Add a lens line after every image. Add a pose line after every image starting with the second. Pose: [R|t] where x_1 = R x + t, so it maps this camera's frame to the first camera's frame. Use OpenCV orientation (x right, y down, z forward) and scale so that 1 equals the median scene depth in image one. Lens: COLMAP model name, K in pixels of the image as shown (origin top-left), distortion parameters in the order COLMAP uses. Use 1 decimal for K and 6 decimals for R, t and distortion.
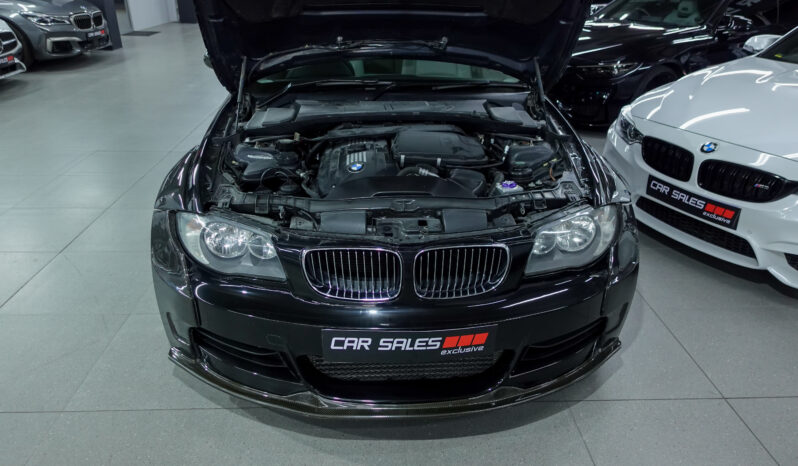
lens RADIAL K [[546.9, 0, 397.6], [0, 546.9, 233.1], [0, 0, 1]] dist [-0.006920, -0.002793]
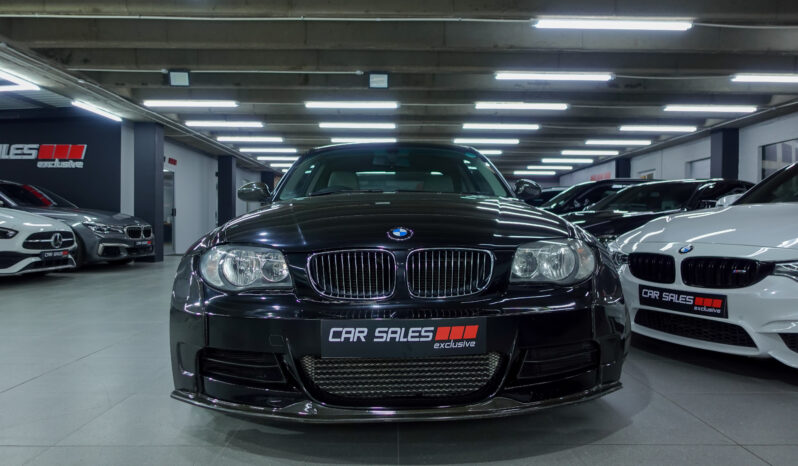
lens RADIAL K [[546.9, 0, 401.5], [0, 546.9, 238.9], [0, 0, 1]] dist [-0.006920, -0.002793]
pose [[0.999541, -0.013147, -0.027289, 0.030555], [0.000174, 0.903373, -0.428855, 0.302217], [0.030290, 0.428653, 0.902961, -0.018815]]
